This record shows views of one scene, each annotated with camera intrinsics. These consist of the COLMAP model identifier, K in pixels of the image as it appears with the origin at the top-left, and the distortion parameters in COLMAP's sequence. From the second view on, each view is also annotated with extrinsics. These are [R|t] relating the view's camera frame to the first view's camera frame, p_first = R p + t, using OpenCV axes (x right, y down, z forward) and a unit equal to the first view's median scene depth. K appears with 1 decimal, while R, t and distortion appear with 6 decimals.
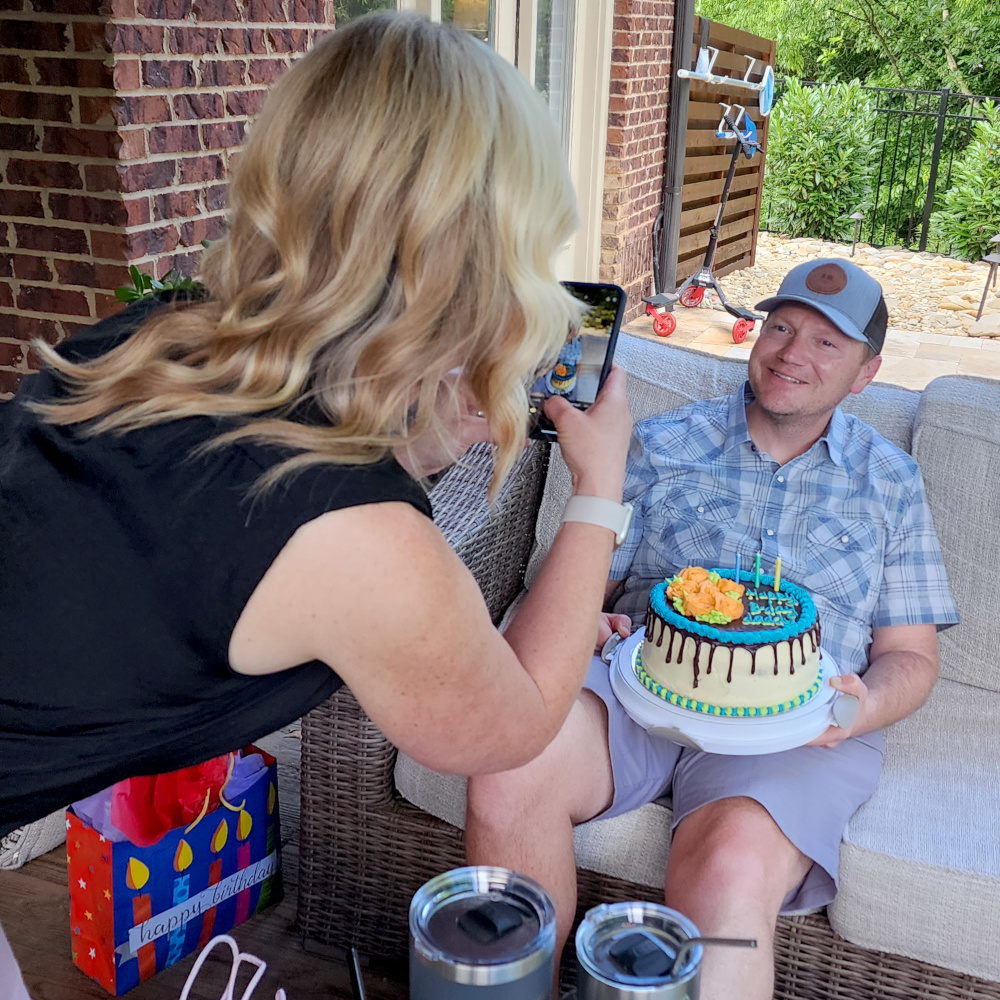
lens RADIAL K [[1367.3, 0, 500.9], [0, 1367.3, 499.8], [0, 0, 1]] dist [0.036319, 0.000000]
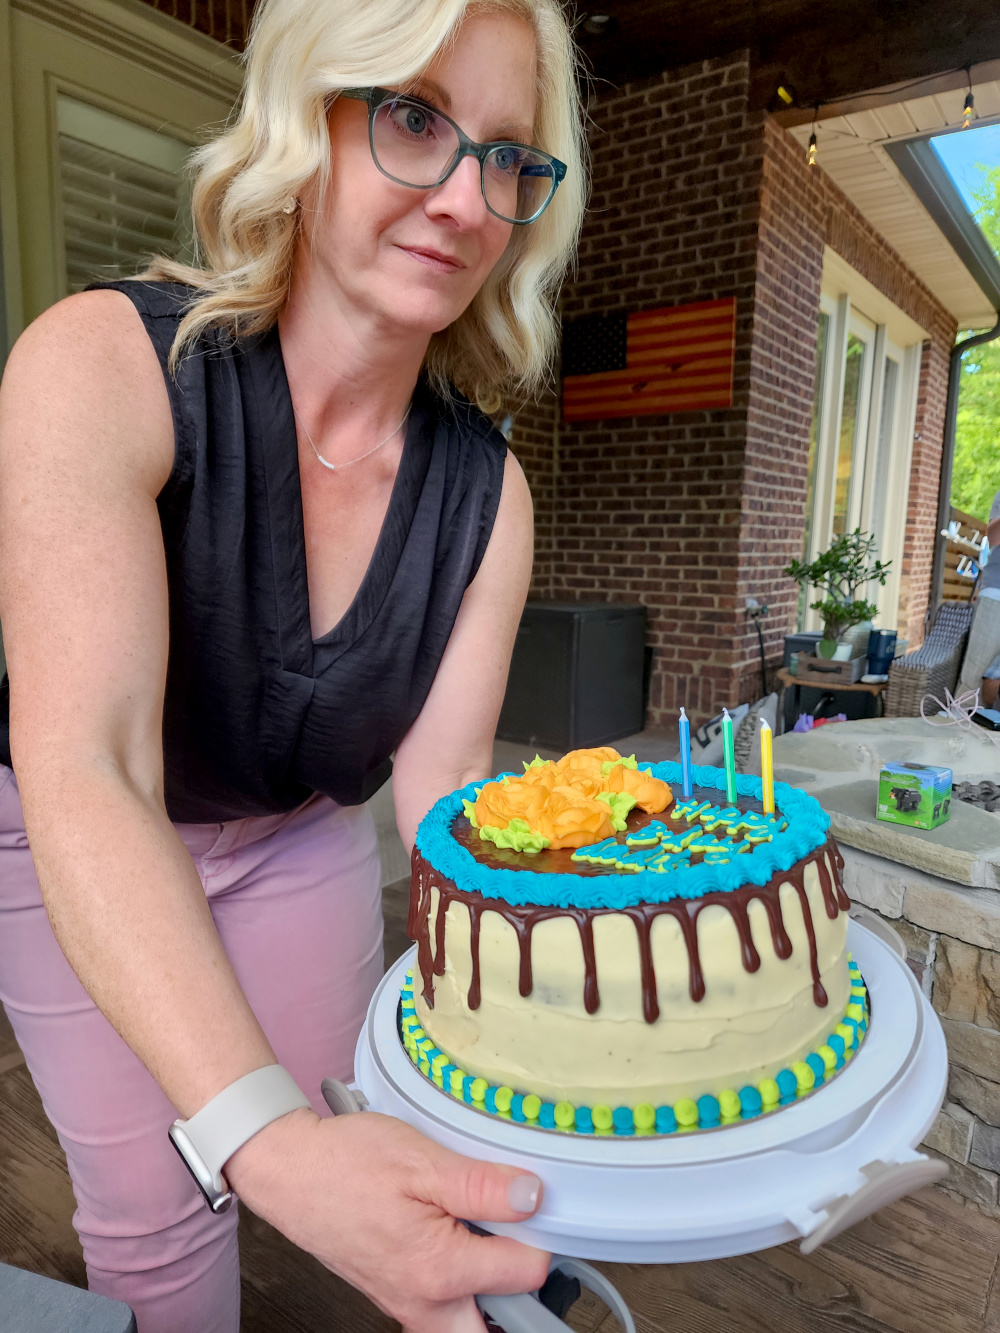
lens RADIAL K [[892.6, 0, 498.3], [0, 892.6, 669.3], [0, 0, 1]] dist [0.005224, 0.000241]
pose [[0.961888, 0.016626, -0.272937, -0.239385], [-0.069562, 0.980190, -0.185441, 0.270989], [0.264447, 0.197360, 0.943990, -0.487670]]
